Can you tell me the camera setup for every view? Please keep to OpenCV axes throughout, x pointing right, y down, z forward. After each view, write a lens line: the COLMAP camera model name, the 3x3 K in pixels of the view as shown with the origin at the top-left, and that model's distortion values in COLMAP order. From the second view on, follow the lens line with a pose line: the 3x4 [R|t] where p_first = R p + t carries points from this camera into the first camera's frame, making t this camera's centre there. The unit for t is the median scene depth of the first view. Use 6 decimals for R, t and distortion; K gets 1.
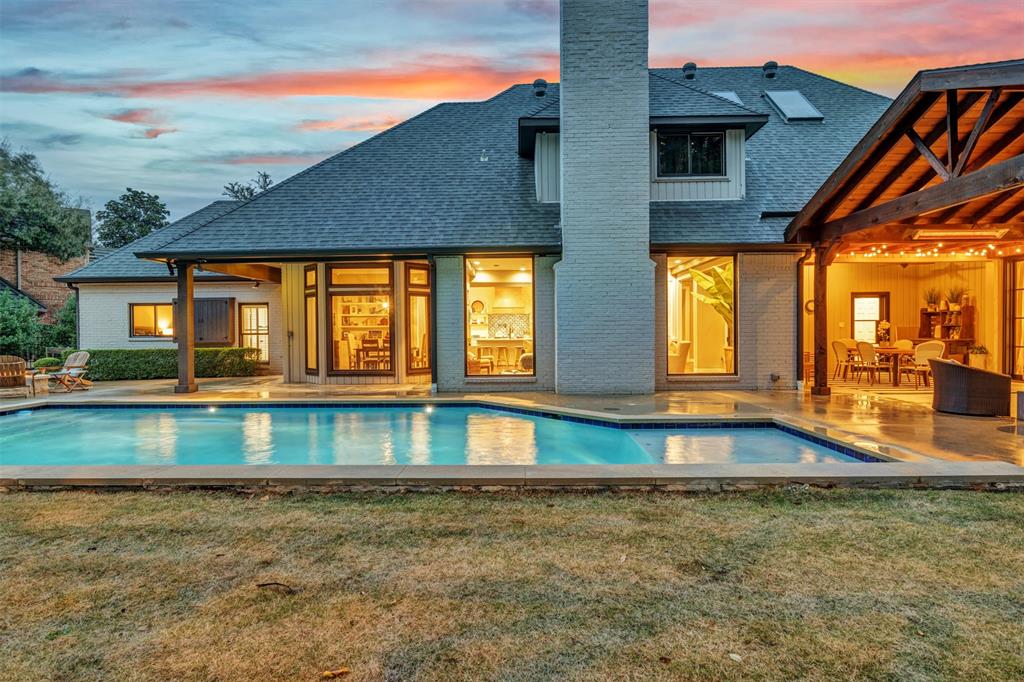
lens RADIAL K [[516.0, 0, 512.0], [0, 516.0, 341.0], [0, 0, 1]] dist [-0.002230, -0.000579]
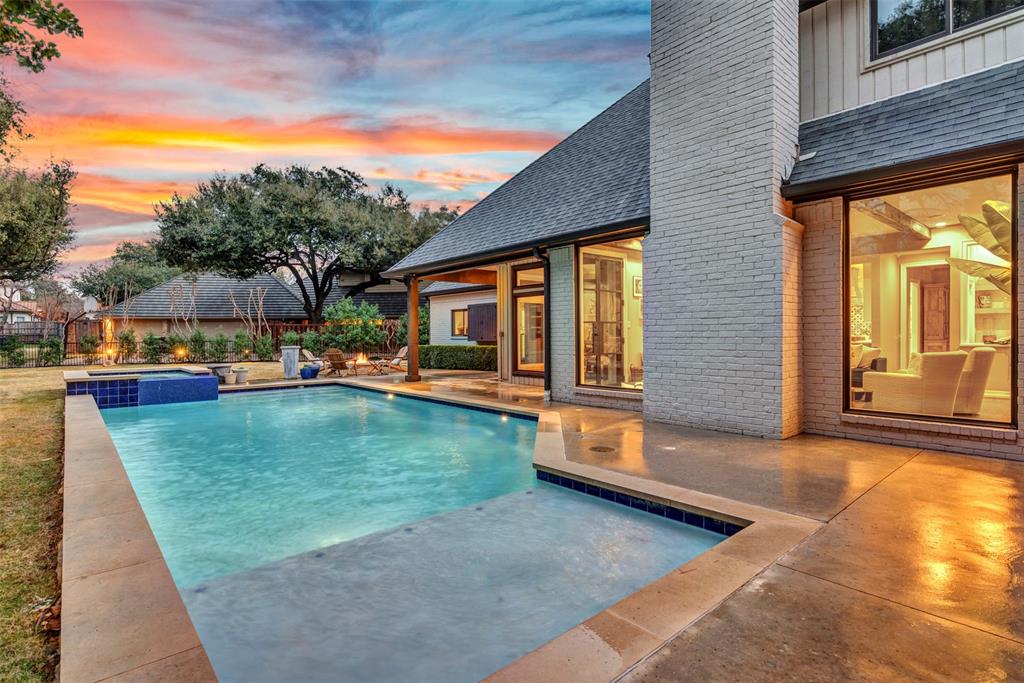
lens RADIAL K [[516.0, 0, 512.0], [0, 516.0, 341.5], [0, 0, 1]] dist [-0.002230, -0.000579]
pose [[0.671092, 0.014434, -0.741234, 0.412813], [-0.009971, 0.999896, 0.010444, -0.010807], [0.741307, 0.000382, 0.671166, 0.304154]]
